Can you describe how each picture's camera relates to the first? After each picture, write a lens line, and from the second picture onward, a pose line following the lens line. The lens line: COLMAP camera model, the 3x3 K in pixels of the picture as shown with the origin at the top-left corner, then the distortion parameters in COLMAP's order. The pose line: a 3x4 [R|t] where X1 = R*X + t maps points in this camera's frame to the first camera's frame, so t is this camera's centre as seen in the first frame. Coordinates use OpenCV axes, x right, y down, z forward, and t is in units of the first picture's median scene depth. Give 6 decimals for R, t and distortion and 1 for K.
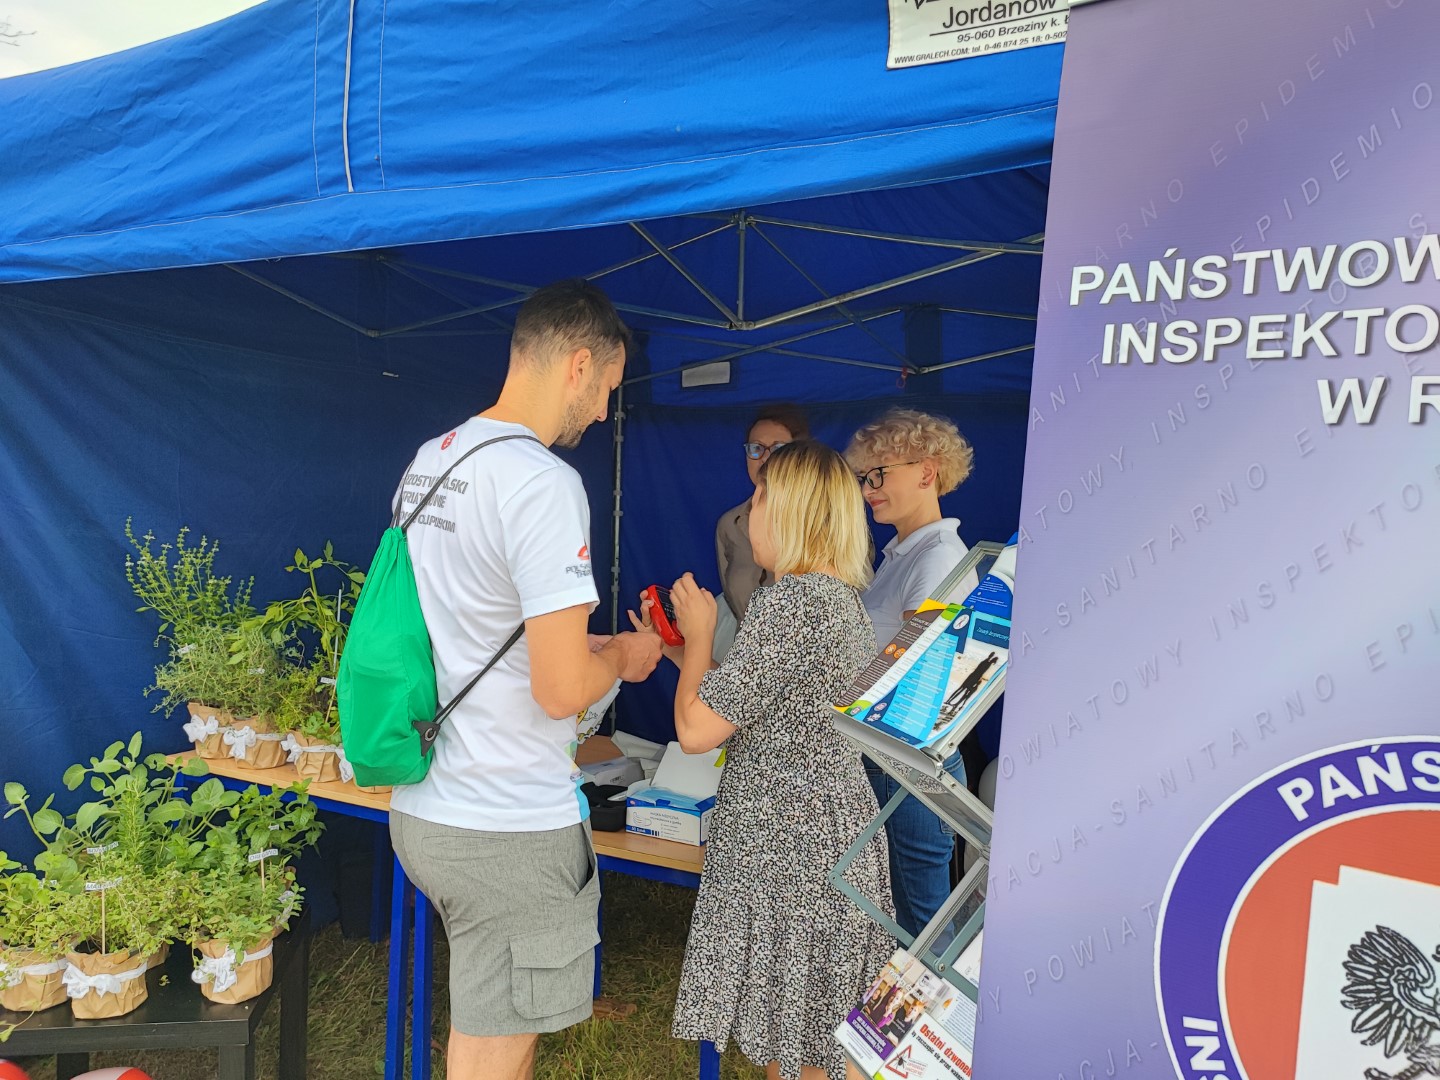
lens RADIAL K [[1040.4, 0, 722.2], [0, 1040.4, 533.3], [0, 0, 1]] dist [0.045499, -0.044416]
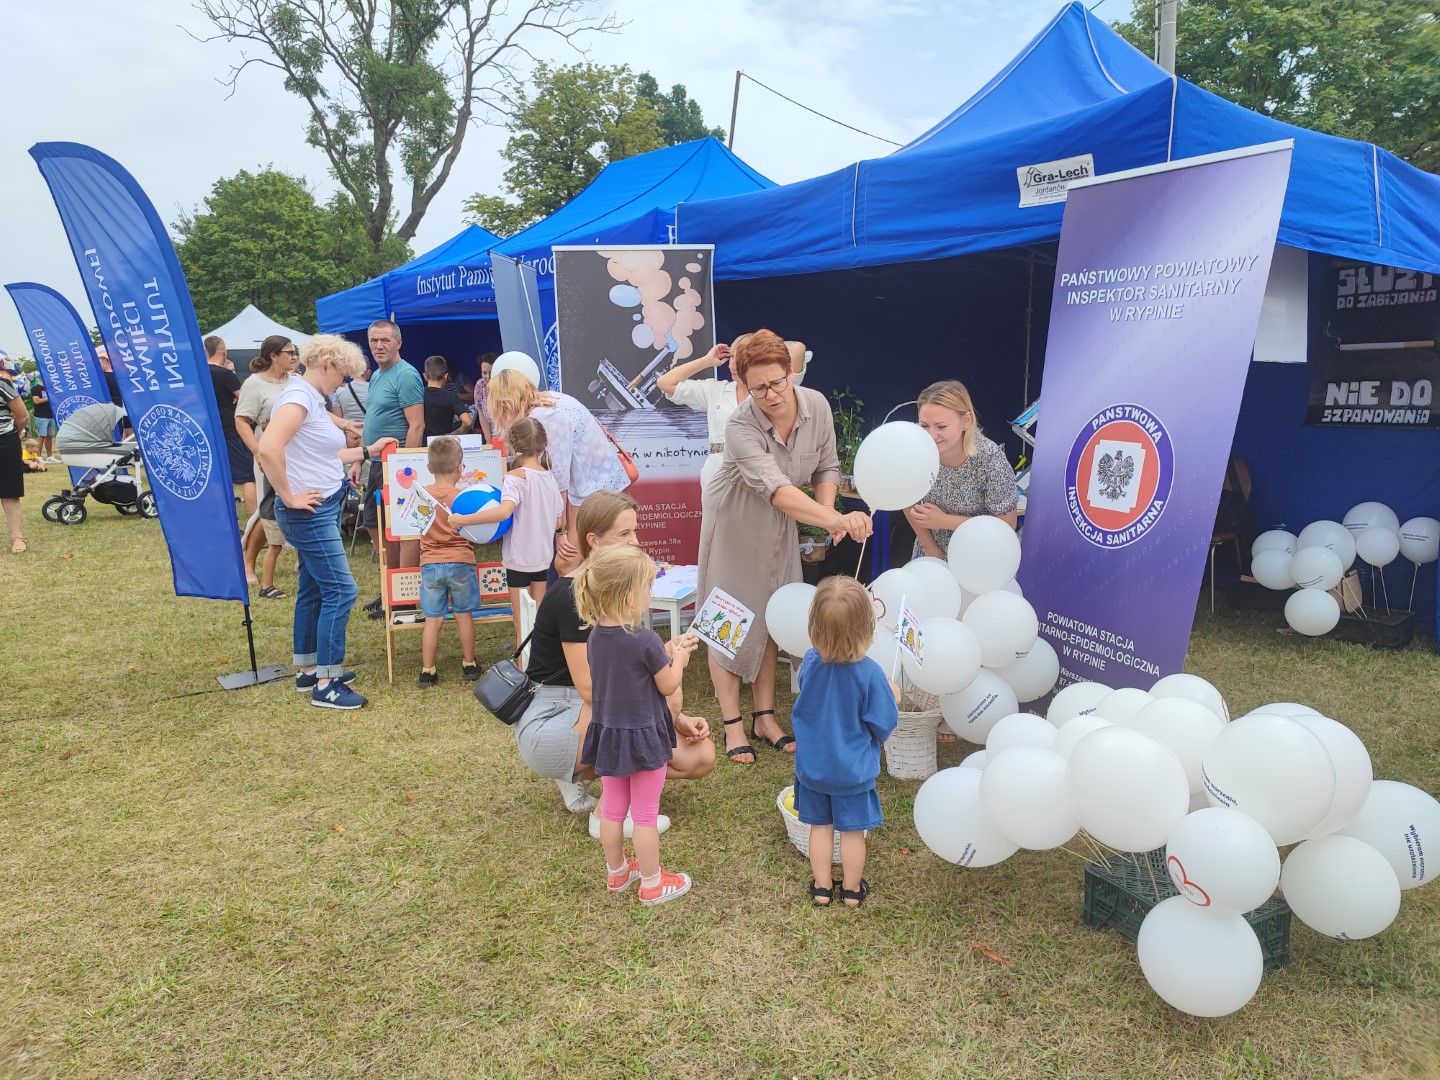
lens RADIAL K [[1040.4, 0, 721.1], [0, 1040.4, 532.2], [0, 0, 1]] dist [0.045499, -0.044416]
pose [[0.890557, 0.039494, -0.453155, 0.884572], [0.008511, 0.994602, 0.103409, 0.198200], [0.454793, -0.095949, 0.885414, -2.426105]]
